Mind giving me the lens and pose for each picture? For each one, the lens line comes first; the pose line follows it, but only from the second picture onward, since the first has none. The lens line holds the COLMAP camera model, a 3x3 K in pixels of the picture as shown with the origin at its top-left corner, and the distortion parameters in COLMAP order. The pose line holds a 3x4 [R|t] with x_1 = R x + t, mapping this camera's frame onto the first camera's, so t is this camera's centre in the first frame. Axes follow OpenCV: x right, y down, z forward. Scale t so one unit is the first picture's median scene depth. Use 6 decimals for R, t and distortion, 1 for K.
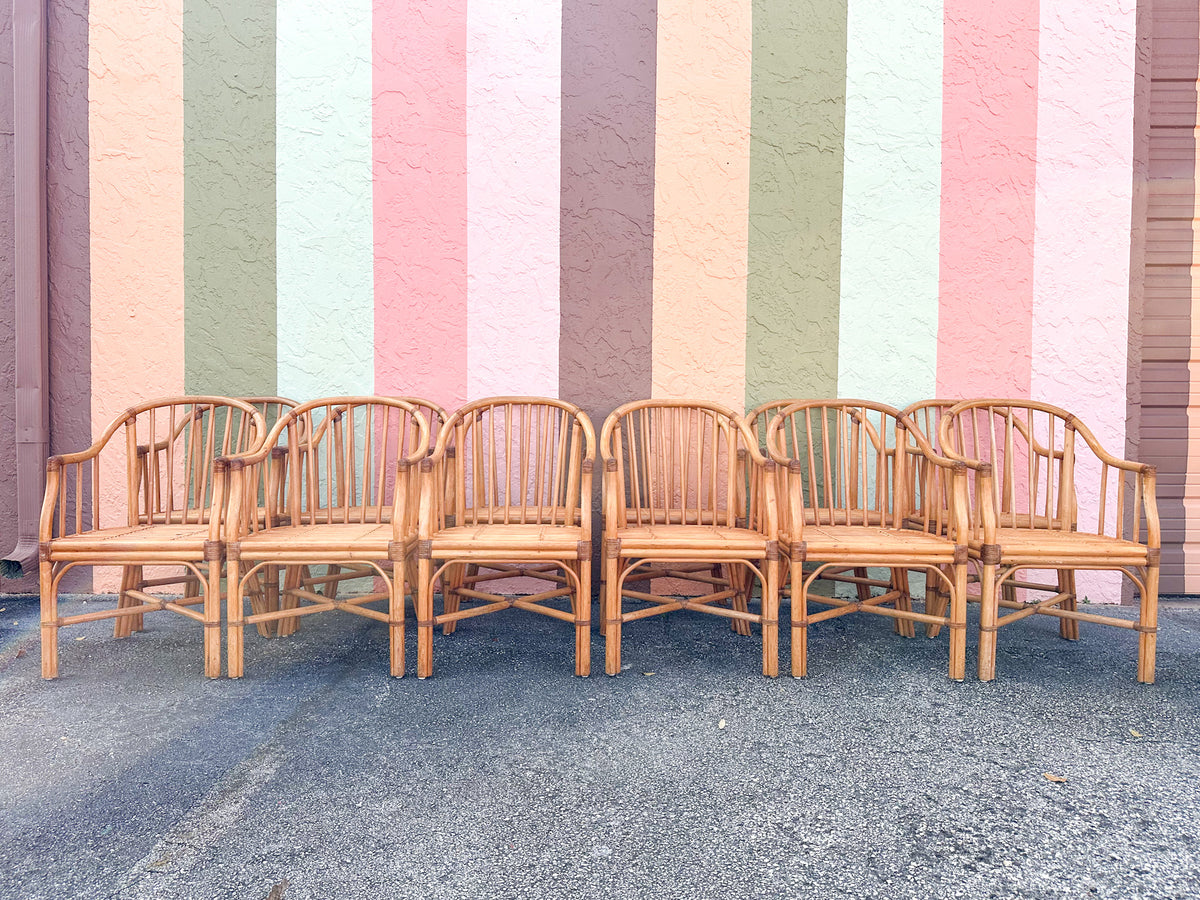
lens RADIAL K [[932.3, 0, 597.7], [0, 932.3, 427.6], [0, 0, 1]] dist [0.049876, -0.020309]
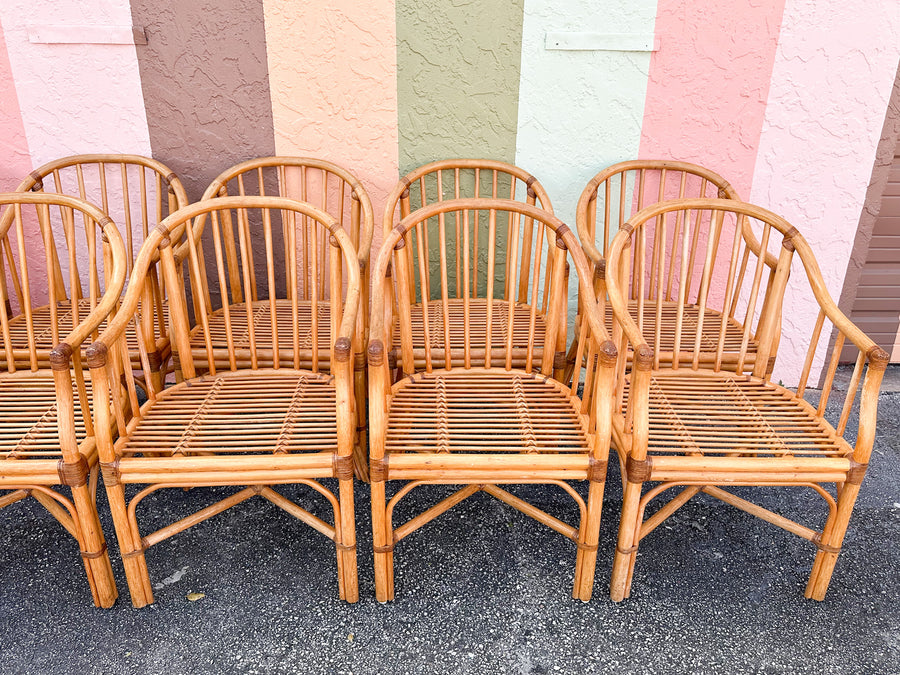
lens RADIAL K [[775.5, 0, 463.6], [0, 775.5, 338.6], [0, 0, 1]] dist [0.034077, -0.046234]
pose [[0.999210, -0.007133, 0.039086, 0.186777], [-0.008775, 0.919837, 0.392202, -0.143919], [-0.038750, -0.392235, 0.919049, 0.349383]]
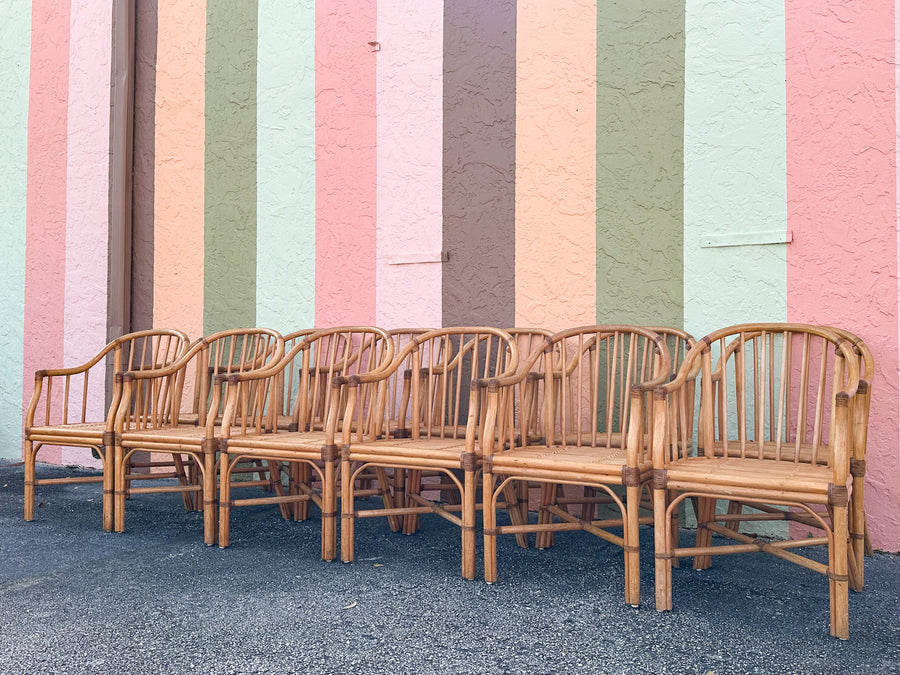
lens RADIAL K [[895.0, 0, 432.0], [0, 895.0, 292.3], [0, 0, 1]] dist [0.083206, 0.000000]
pose [[0.872229, -0.031418, -0.488088, 0.493833], [-0.004885, 0.997325, -0.072927, 0.005441], [0.489073, 0.065994, 0.869742, 0.024059]]
